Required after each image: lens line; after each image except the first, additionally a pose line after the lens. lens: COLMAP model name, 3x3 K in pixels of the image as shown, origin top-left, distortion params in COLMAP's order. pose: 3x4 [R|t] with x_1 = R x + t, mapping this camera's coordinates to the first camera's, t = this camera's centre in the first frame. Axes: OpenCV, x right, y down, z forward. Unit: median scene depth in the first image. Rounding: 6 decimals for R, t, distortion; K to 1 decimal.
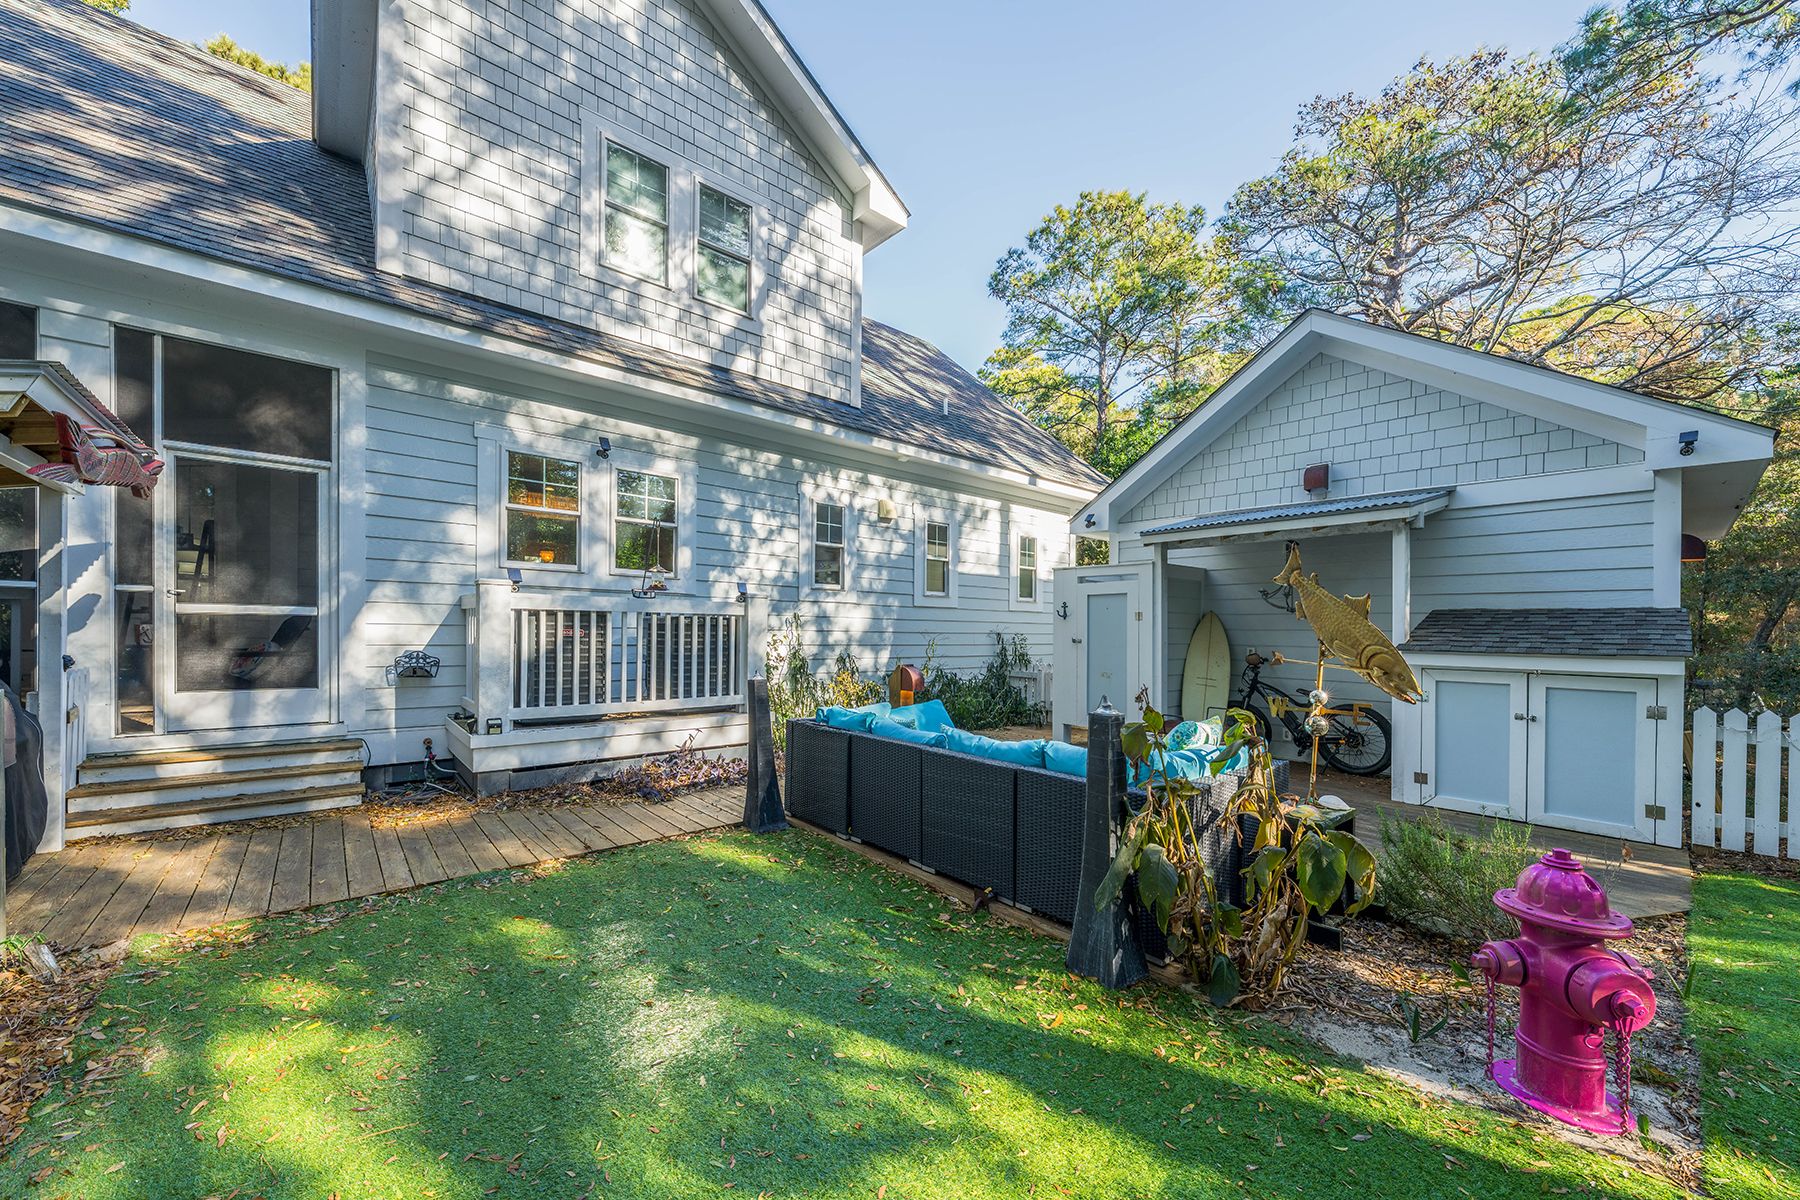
lens RADIAL K [[671.1, 0, 913.3], [0, 671.1, 630.5], [0, 0, 1]] dist [0.002879, 0.000212]
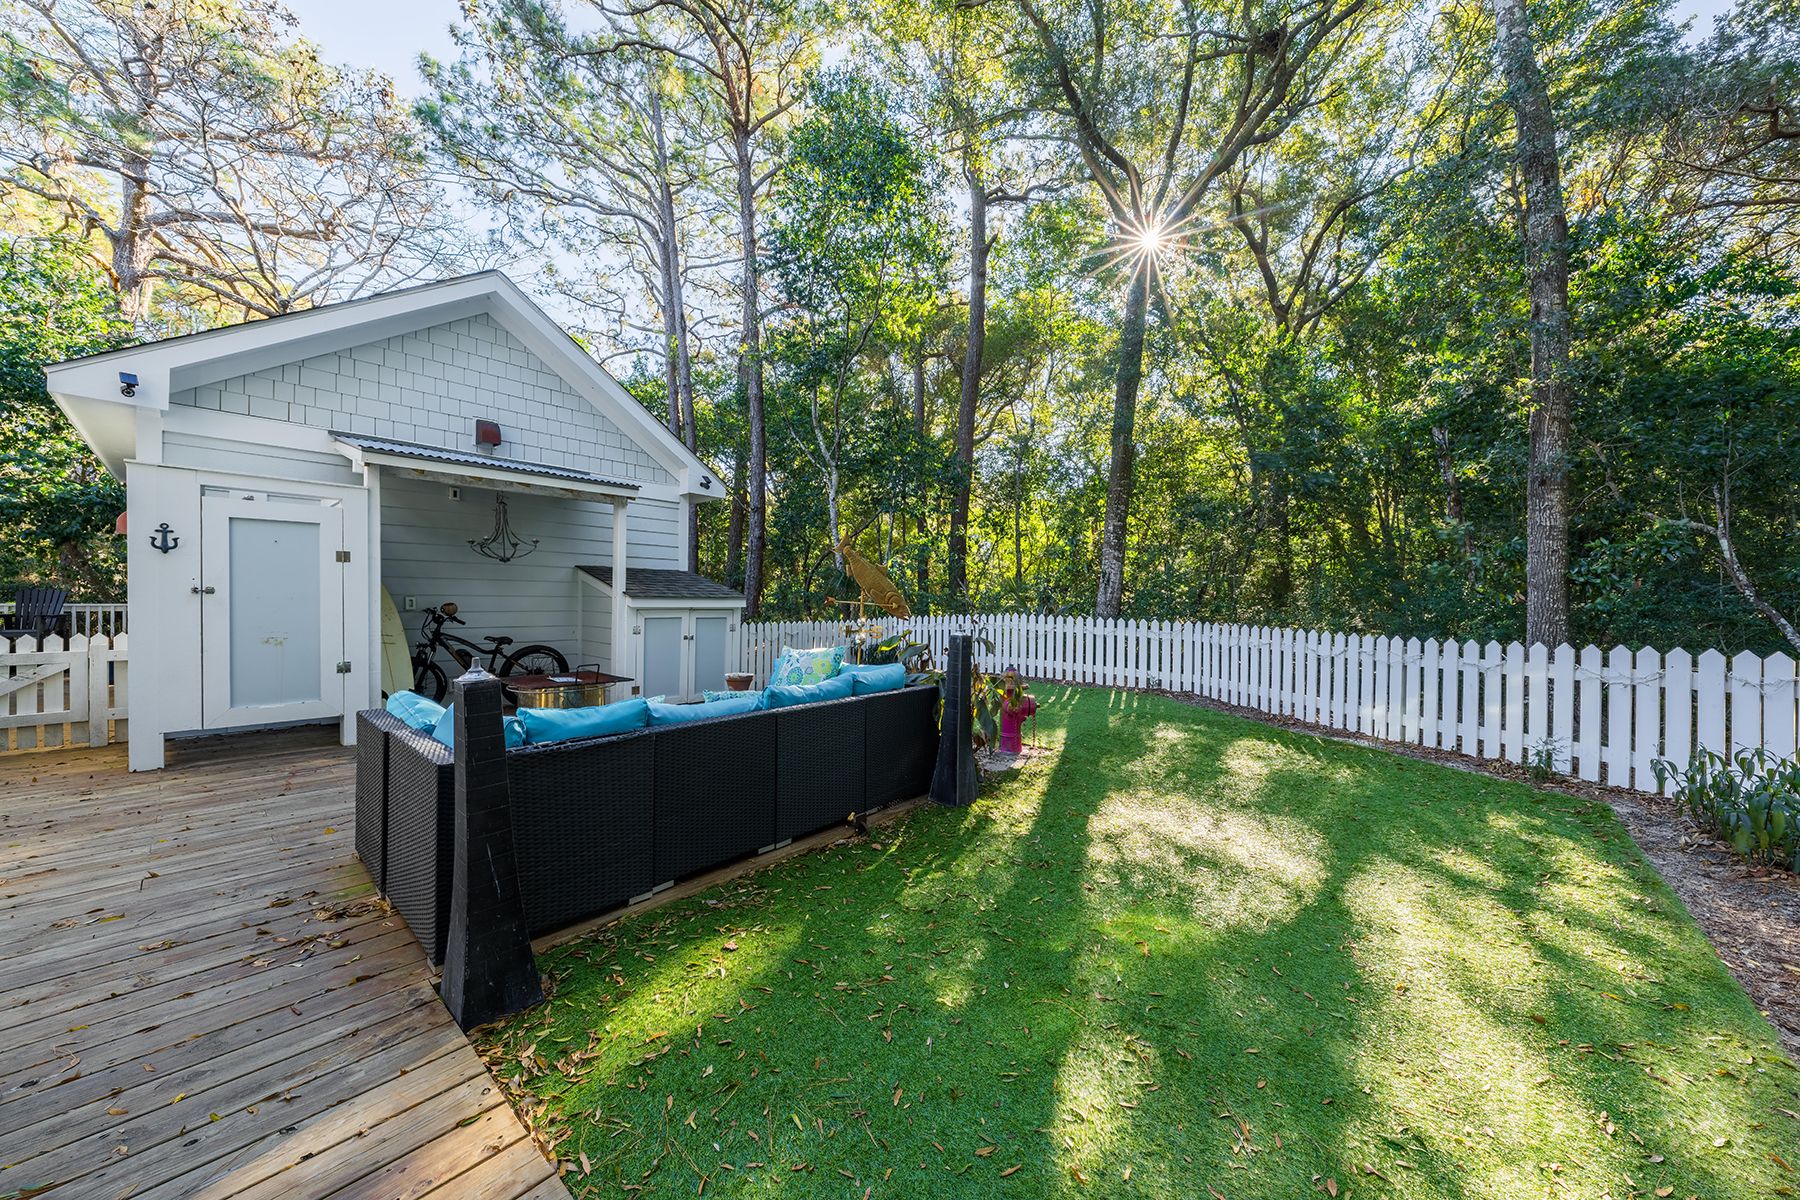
lens RADIAL K [[623.9, 0, 898.1], [0, 623.9, 597.6], [0, 0, 1]] dist [-0.000553, -0.000123]
pose [[-0.125482, -0.017550, 0.991941, -0.430103], [-0.016531, 0.999742, 0.015597, 0.002759], [-0.991958, -0.014441, -0.125740, 0.494129]]
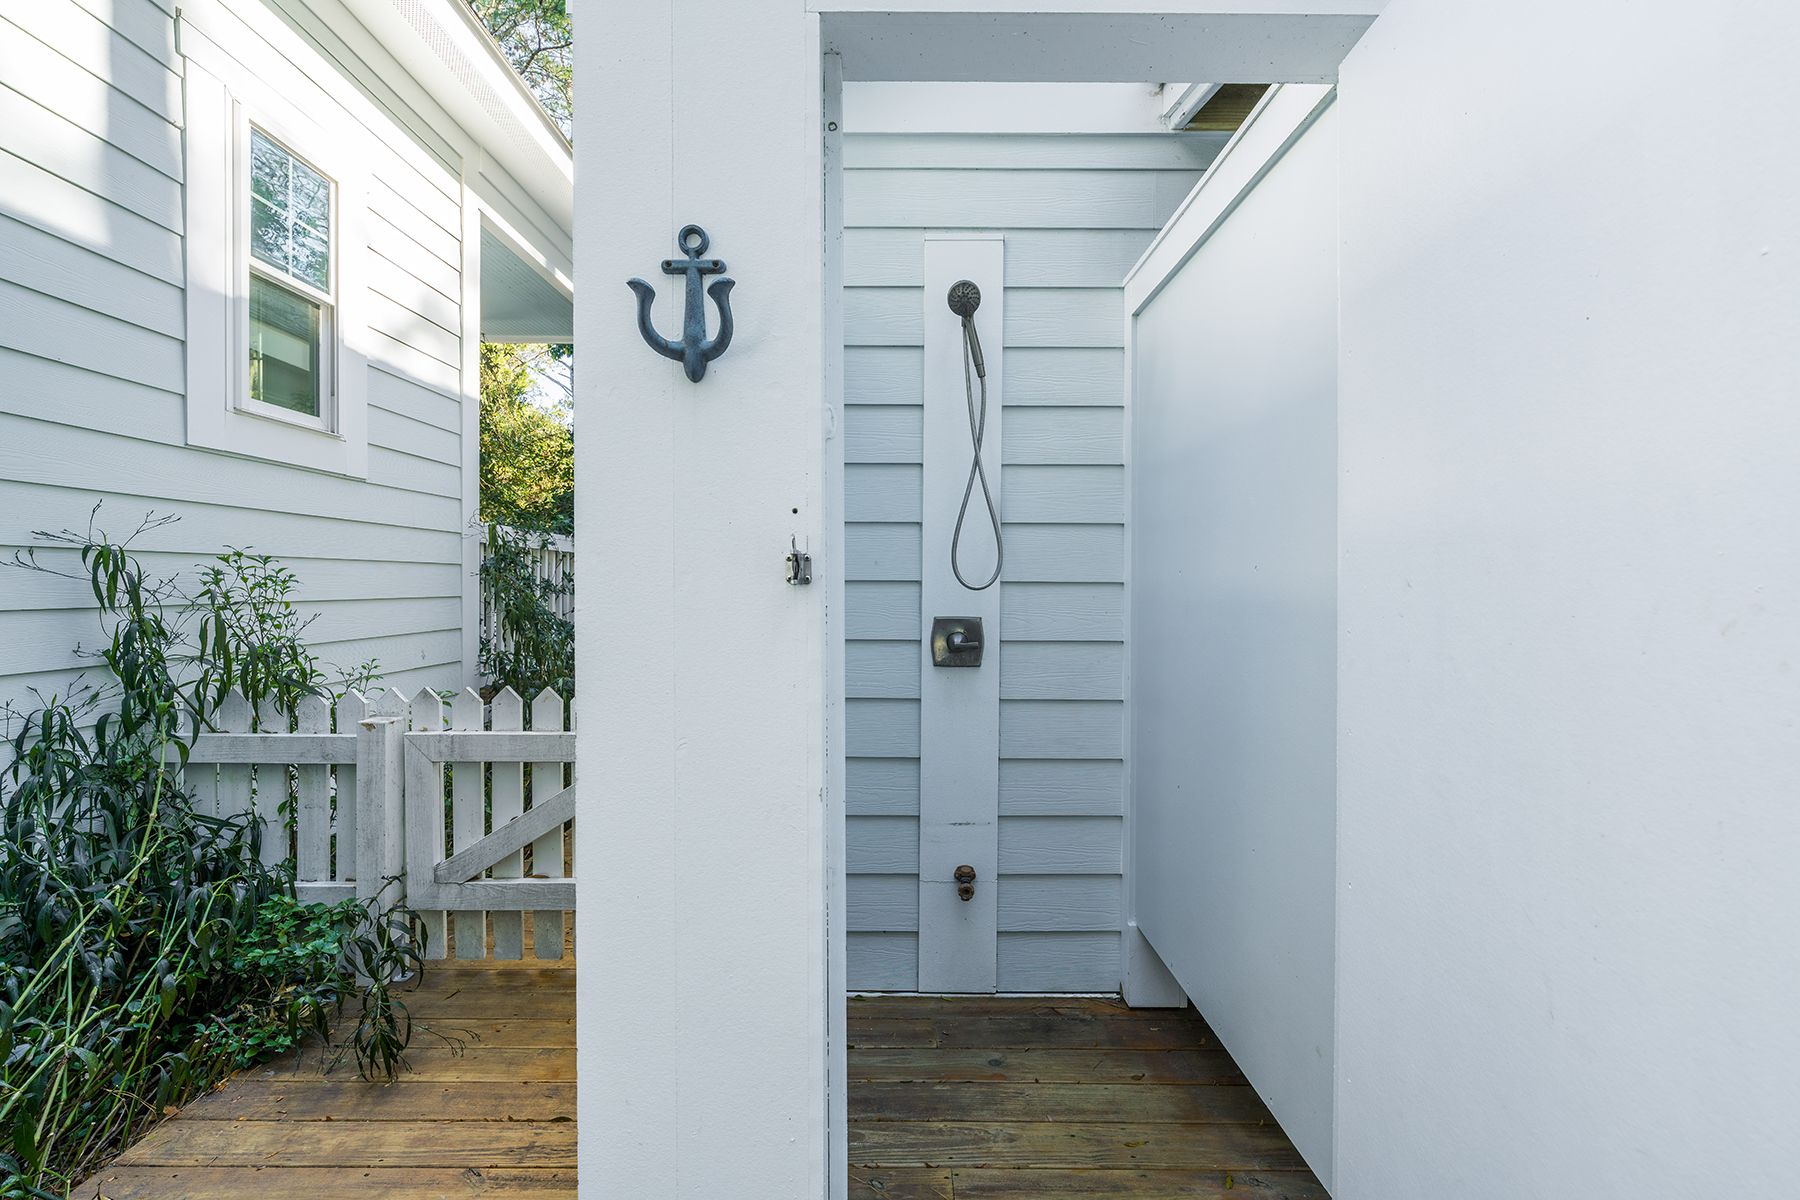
lens RADIAL K [[770.3, 0, 898.2], [0, 770.3, 590.7], [0, 0, 1]] dist [-0.000576, -0.000074]
pose [[0.671692, -0.016045, 0.740656, 0.167659], [0.006893, 0.999858, 0.015408, 0.019861], [-0.740798, -0.005244, 0.671707, 0.988818]]
